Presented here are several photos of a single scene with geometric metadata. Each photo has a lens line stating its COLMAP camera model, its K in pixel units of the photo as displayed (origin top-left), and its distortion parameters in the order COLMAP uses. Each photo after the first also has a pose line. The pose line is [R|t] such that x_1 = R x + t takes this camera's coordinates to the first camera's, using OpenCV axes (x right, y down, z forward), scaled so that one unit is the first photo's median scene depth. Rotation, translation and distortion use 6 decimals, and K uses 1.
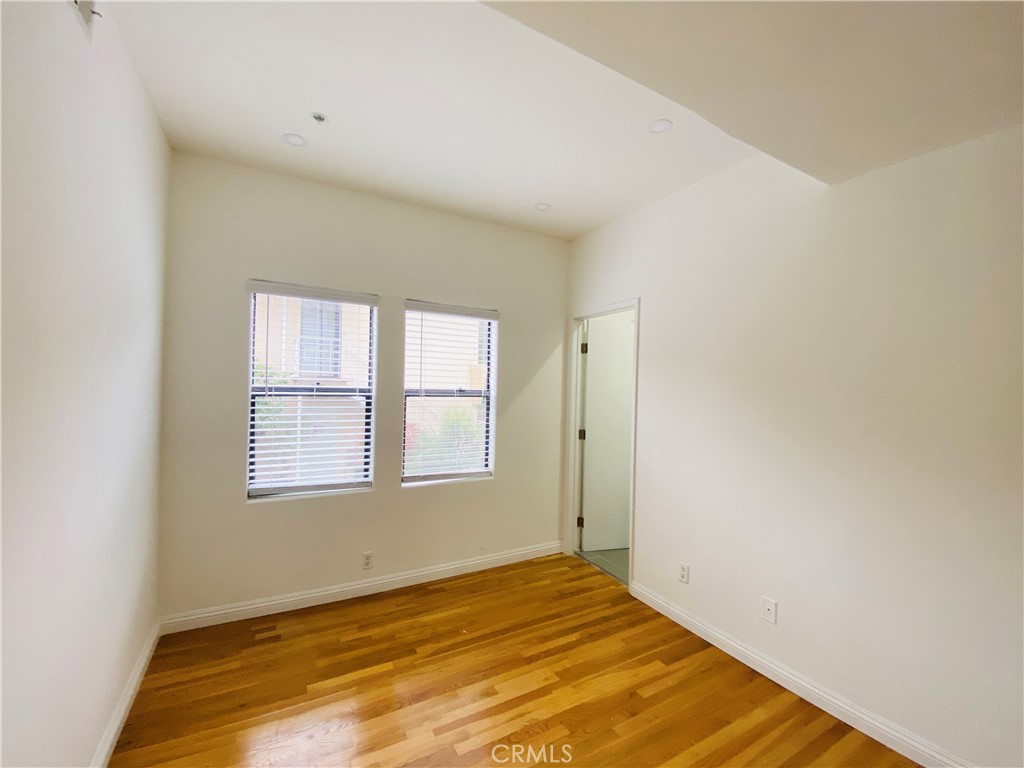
lens RADIAL K [[417.9, 0, 517.5], [0, 417.9, 382.2], [0, 0, 1]] dist [-0.000443, -0.012892]
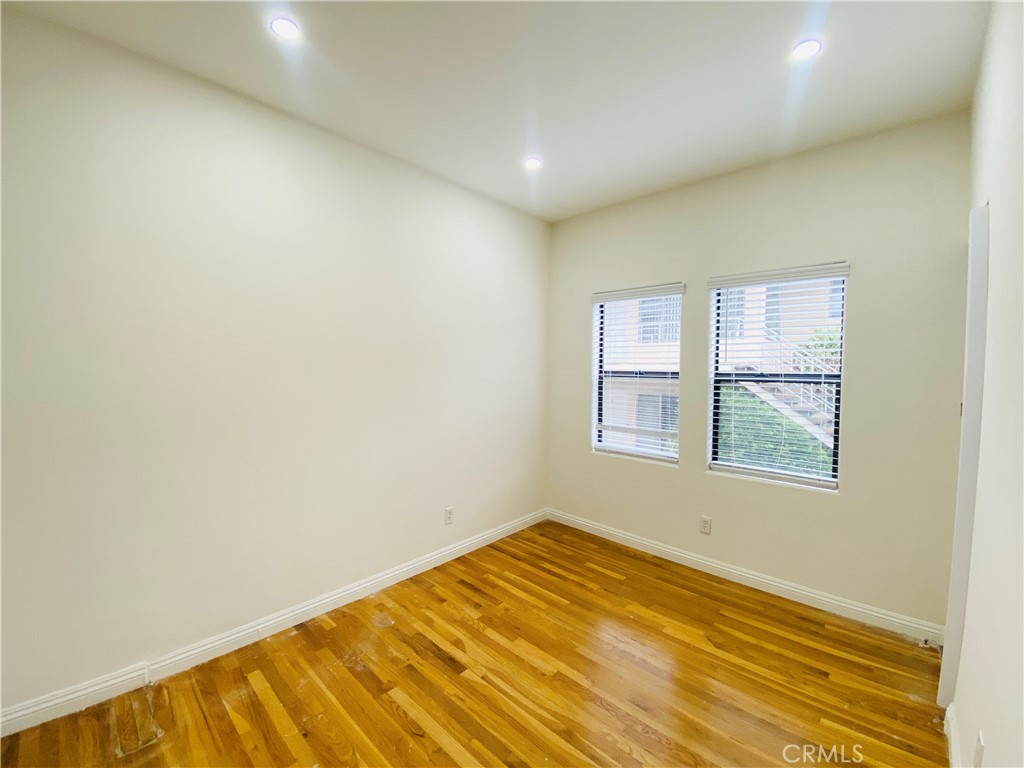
lens RADIAL K [[417.9, 0, 517.5], [0, 417.9, 382.2], [0, 0, 1]] dist [-0.000443, -0.012892]
pose [[0.312905, 0.017830, -0.949617, 0.326172], [0.009543, 0.999714, 0.021915, 0.008664], [0.949737, -0.015919, 0.312645, 0.167386]]
